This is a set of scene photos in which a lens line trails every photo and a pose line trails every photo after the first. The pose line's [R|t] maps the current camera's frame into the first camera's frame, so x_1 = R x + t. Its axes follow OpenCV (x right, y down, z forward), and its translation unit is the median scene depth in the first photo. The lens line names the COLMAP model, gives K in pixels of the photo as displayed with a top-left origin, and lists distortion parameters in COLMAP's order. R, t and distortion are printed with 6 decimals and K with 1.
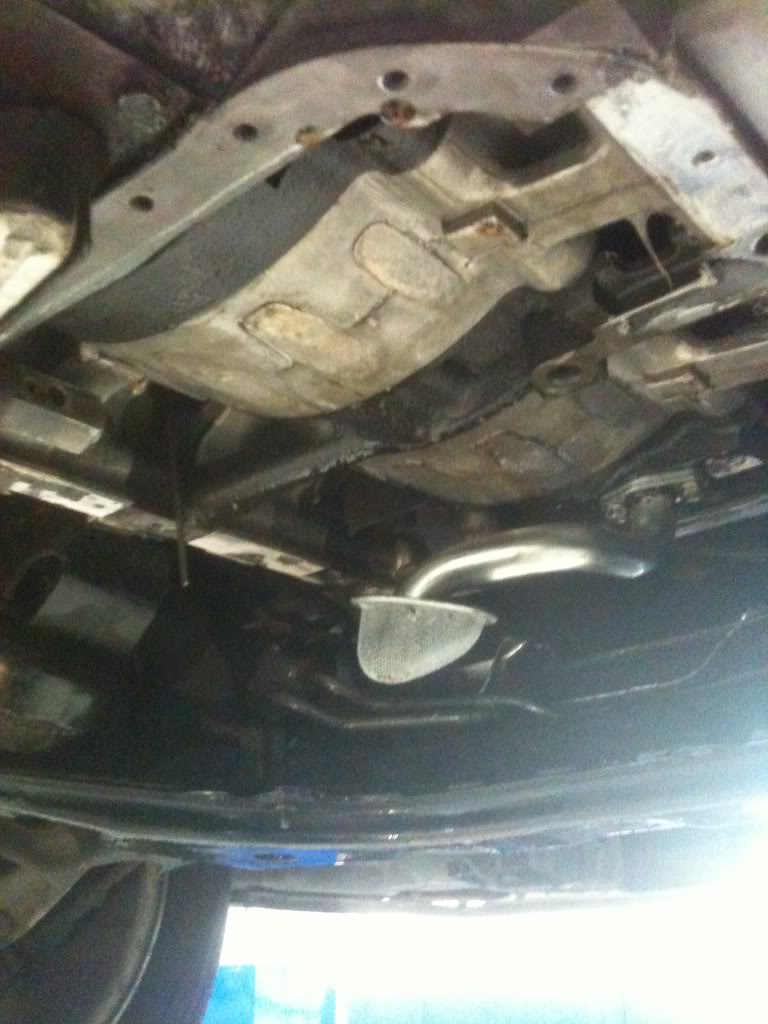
lens RADIAL K [[977.7, 0, 384.0], [0, 977.7, 512.0], [0, 0, 1]] dist [-0.069462, -0.013477]
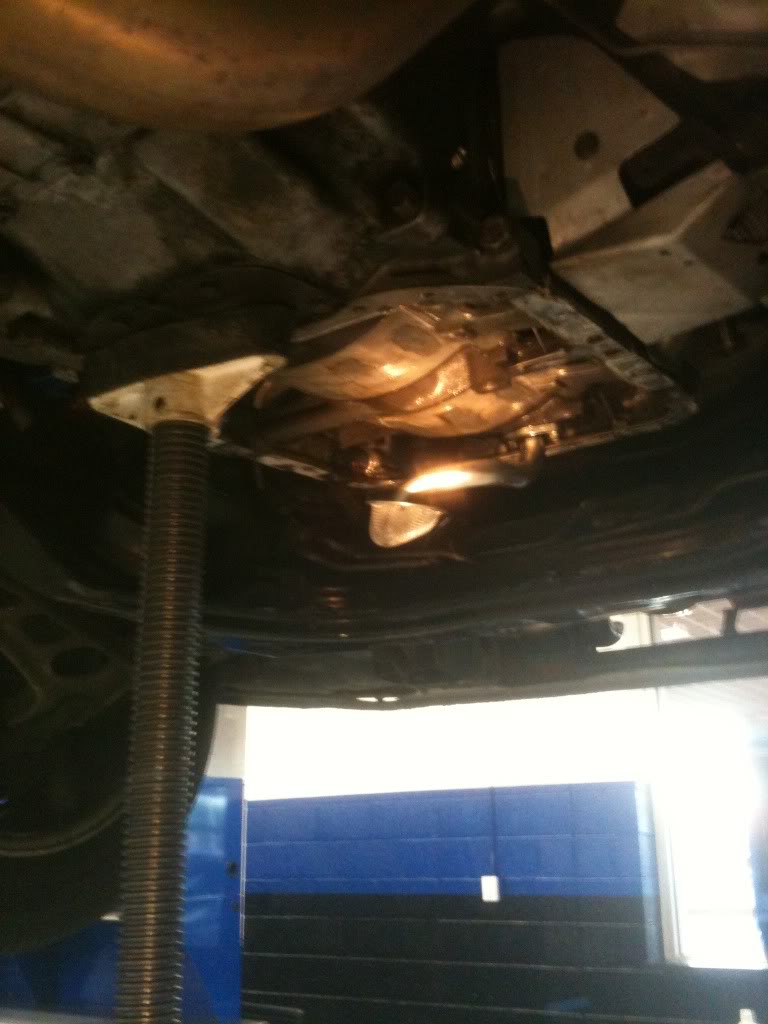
lens RADIAL K [[977.7, 0, 384.0], [0, 977.7, 512.0], [0, 0, 1]] dist [-0.069462, -0.013477]
pose [[0.992648, -0.004399, 0.120955, -0.194080], [-0.015113, 0.987014, 0.159923, -0.158559], [-0.120088, -0.160575, 0.979691, -0.690197]]
